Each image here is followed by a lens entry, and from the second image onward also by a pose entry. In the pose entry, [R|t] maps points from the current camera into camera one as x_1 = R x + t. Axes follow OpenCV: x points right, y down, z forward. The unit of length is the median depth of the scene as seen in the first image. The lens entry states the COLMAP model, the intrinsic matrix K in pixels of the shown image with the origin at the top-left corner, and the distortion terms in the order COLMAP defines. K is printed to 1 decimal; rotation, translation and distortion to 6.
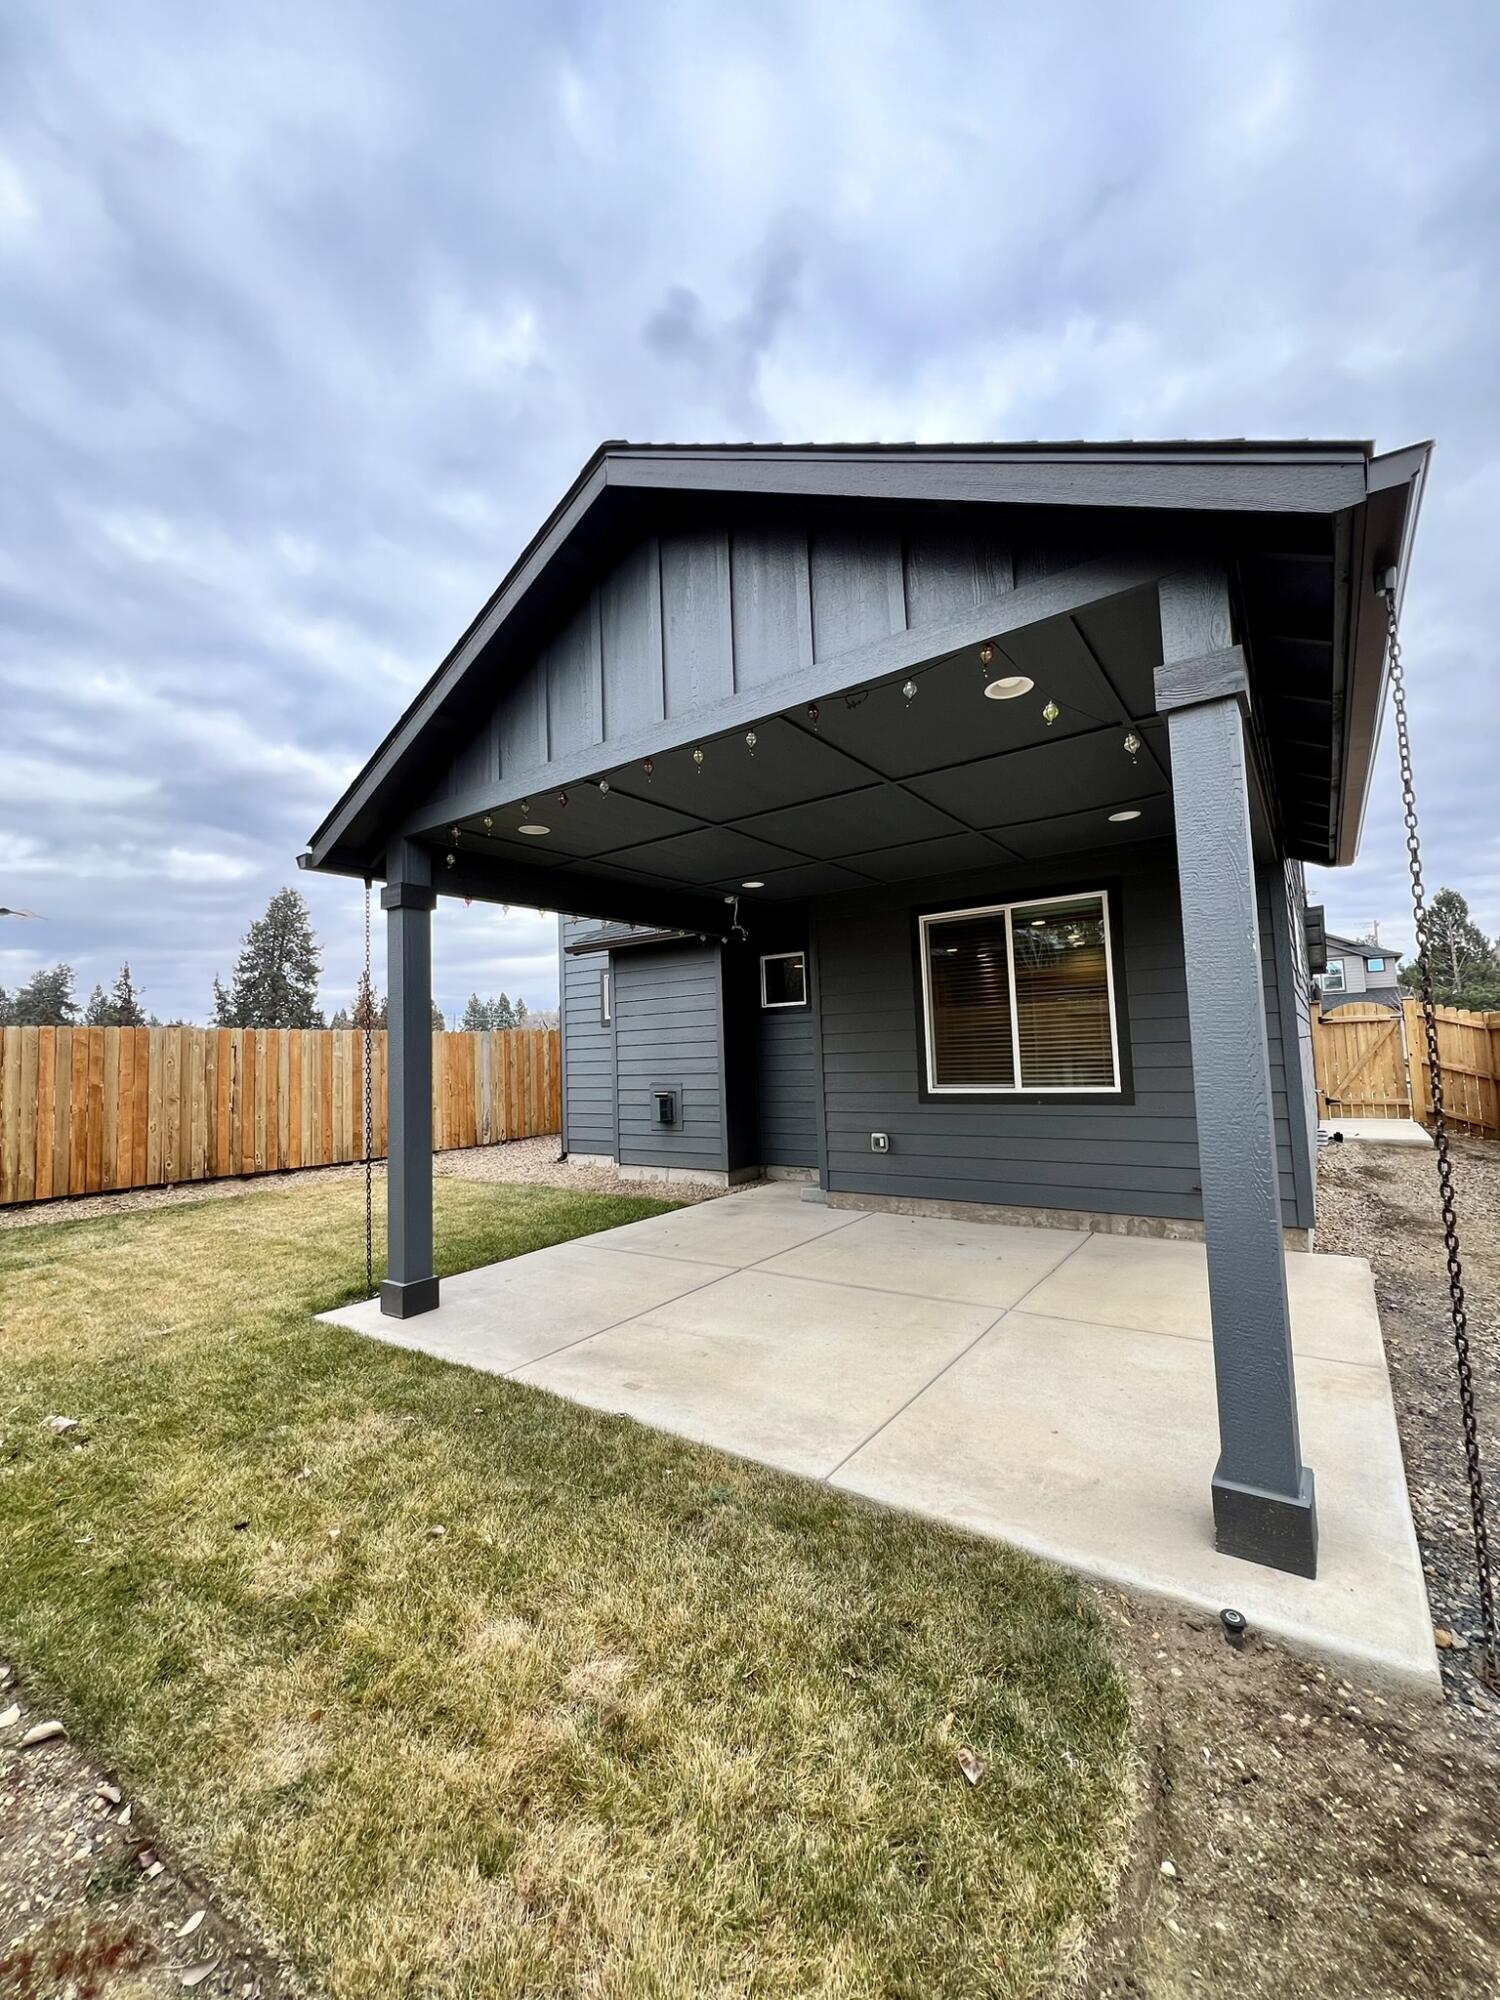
lens RADIAL K [[797.3, 0, 756.1], [0, 797.3, 995.9], [0, 0, 1]] dist [-0.003381, 0.000643]
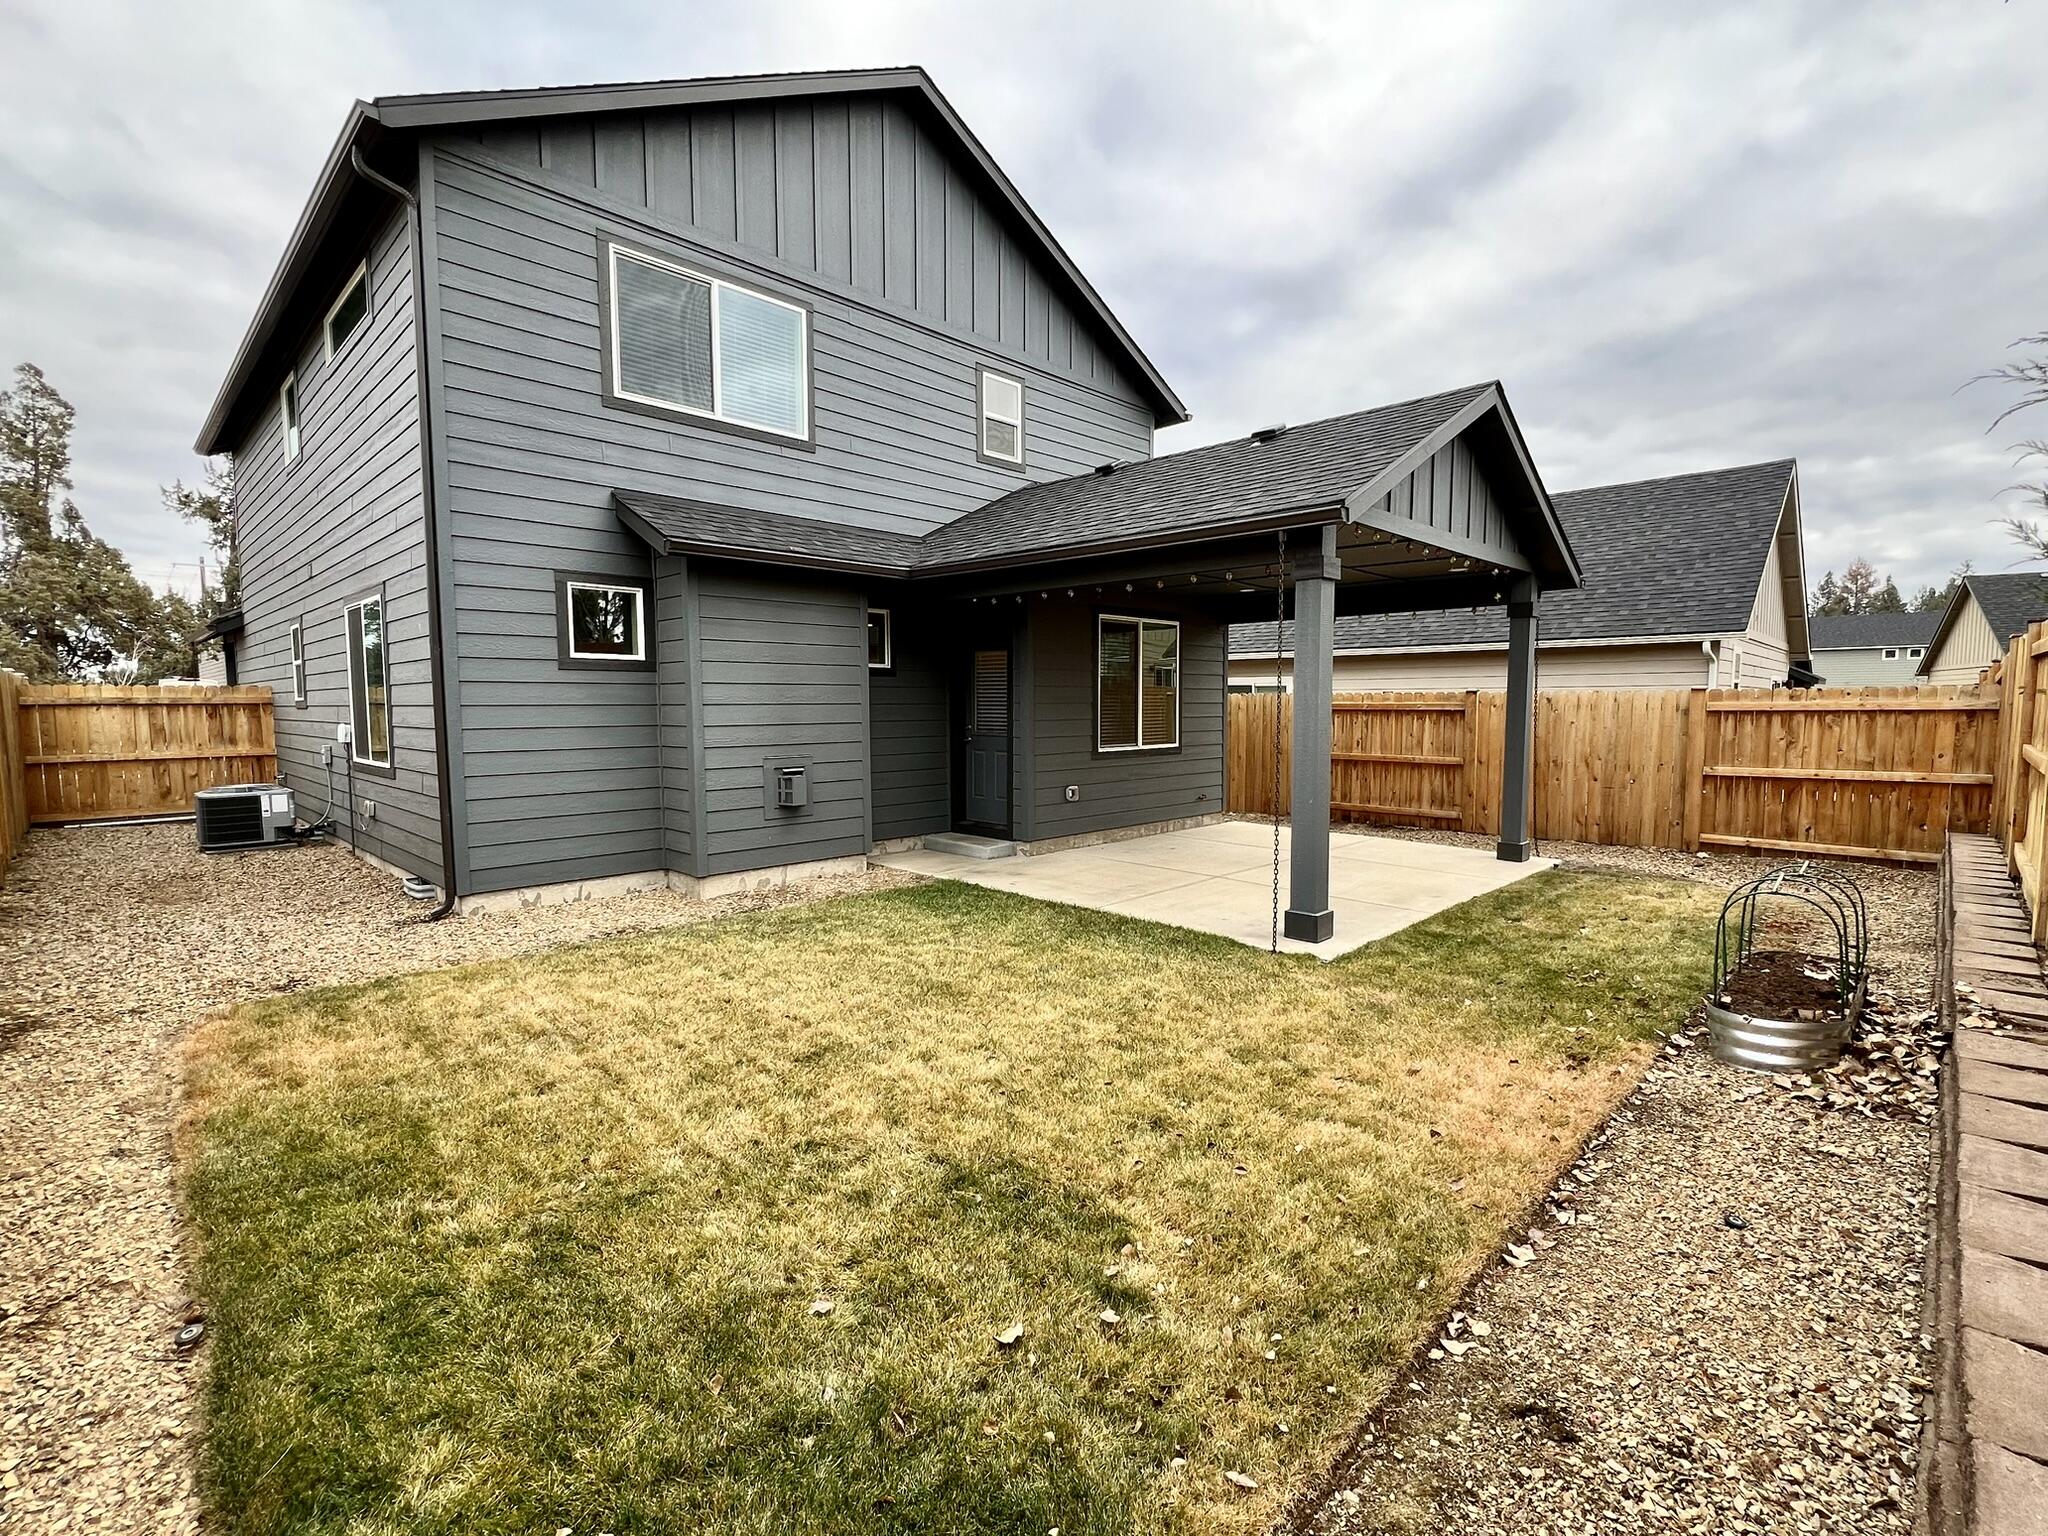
lens RADIAL K [[930.9, 0, 1024.6], [0, 930.9, 771.1], [0, 0, 1]] dist [-0.000118, 0.000002]
pose [[0.158900, -0.034344, 0.986697, -1.976761], [-0.071143, 0.996398, 0.046139, 0.138068], [-0.984728, -0.077528, 0.155884, 1.326361]]
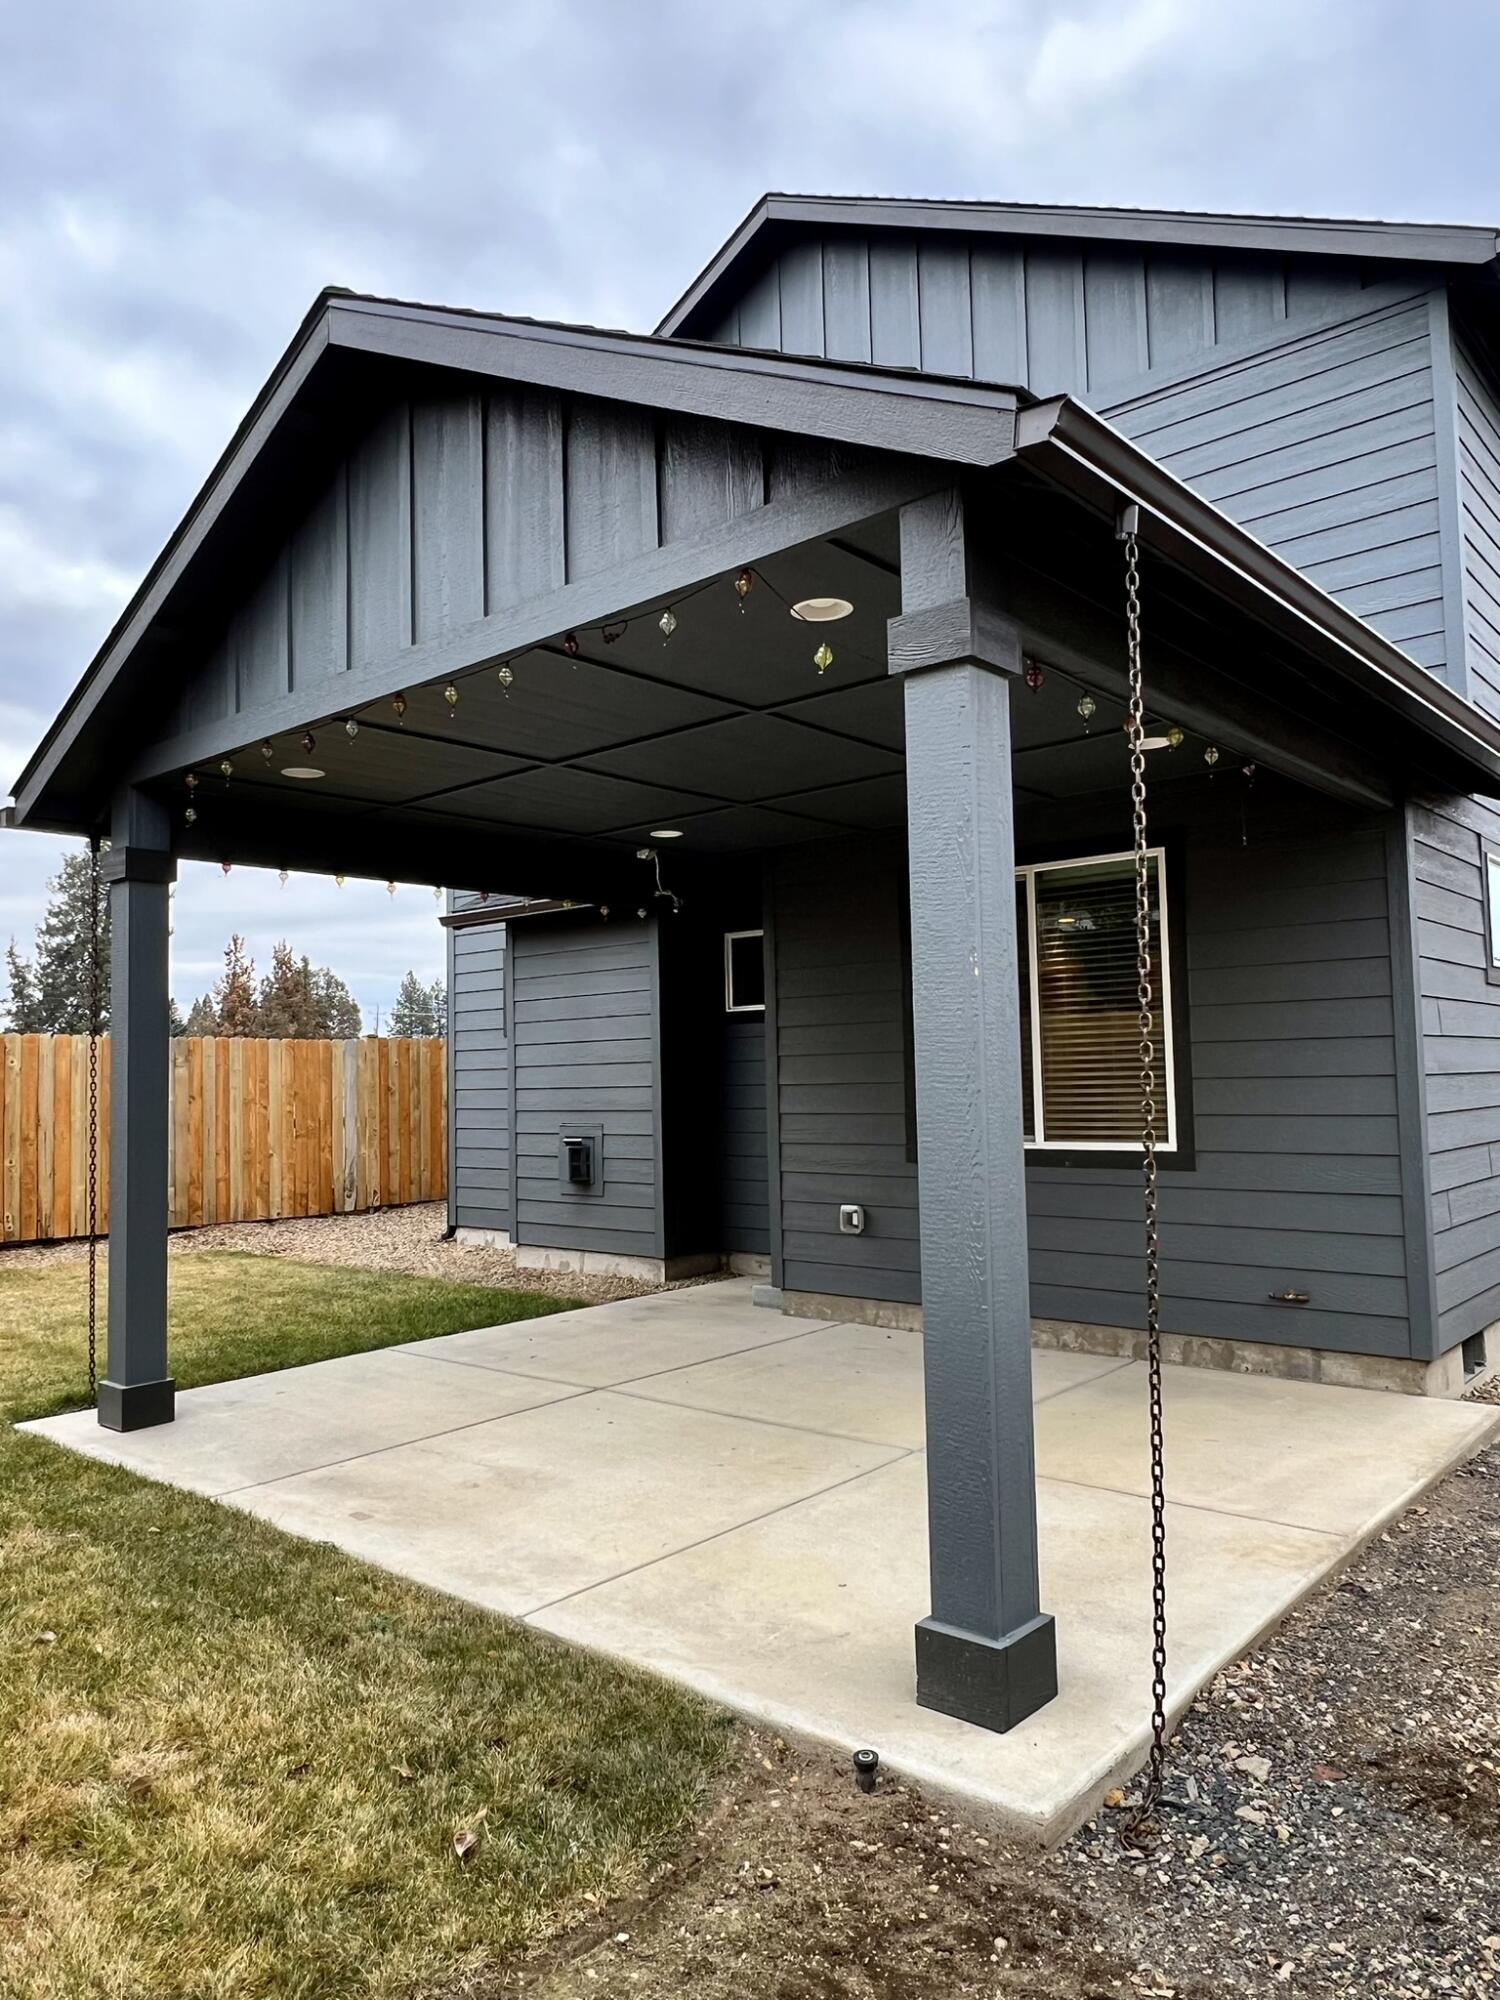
lens RADIAL K [[1347.6, 0, 745.9], [0, 1347.6, 1000.3], [0, 0, 1]] dist [-0.006414, 0.002501]
pose [[0.995023, 0.010191, -0.099128, 0.275692], [-0.008569, 0.999823, 0.016770, -0.027962], [0.099281, -0.015837, 0.994933, -0.204616]]
